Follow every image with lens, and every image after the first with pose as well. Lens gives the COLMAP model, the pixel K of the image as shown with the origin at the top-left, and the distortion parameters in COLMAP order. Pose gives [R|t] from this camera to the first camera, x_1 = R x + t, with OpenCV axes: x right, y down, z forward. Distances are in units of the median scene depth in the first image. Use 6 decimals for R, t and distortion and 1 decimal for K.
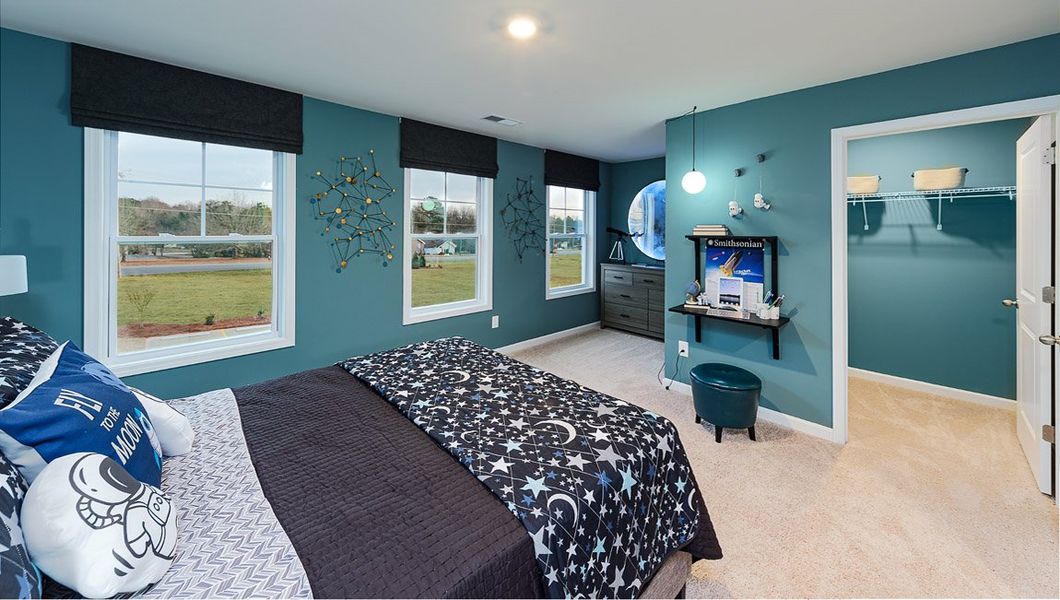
lens RADIAL K [[378.8, 0, 530.0], [0, 378.8, 228.0], [0, 0, 1]] dist [0.010999, -0.000001]
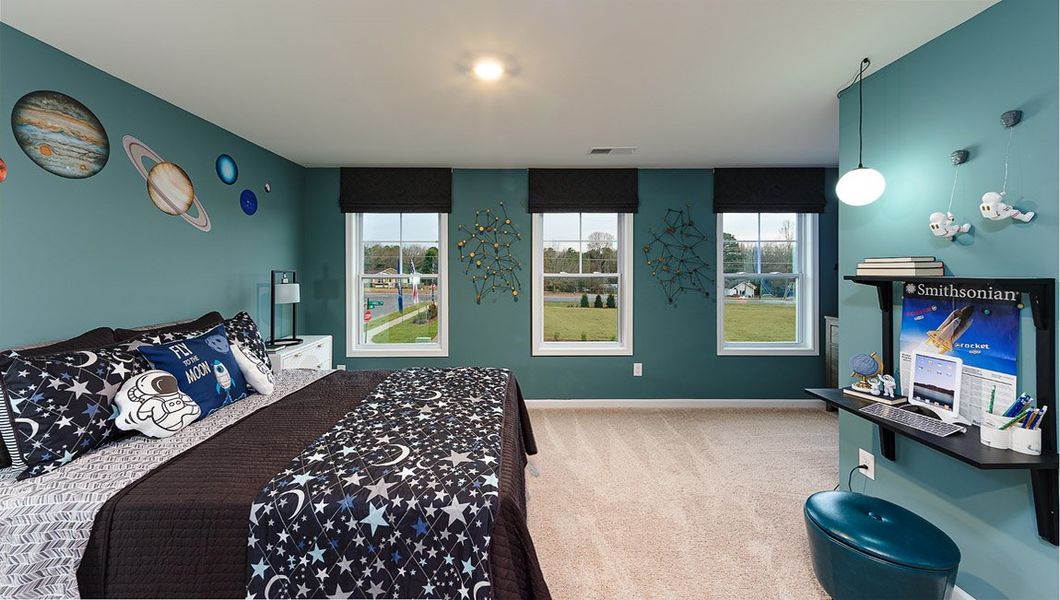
lens RADIAL K [[389.0, 0, 552.2], [0, 389.0, 267.3], [0, 0, 1]] dist [0.010452, -0.000037]
pose [[0.728438, -0.009570, -0.685045, 0.520109], [0.008923, 0.999950, -0.004482, 0.004552], [0.685054, -0.002848, 0.728487, 0.225566]]
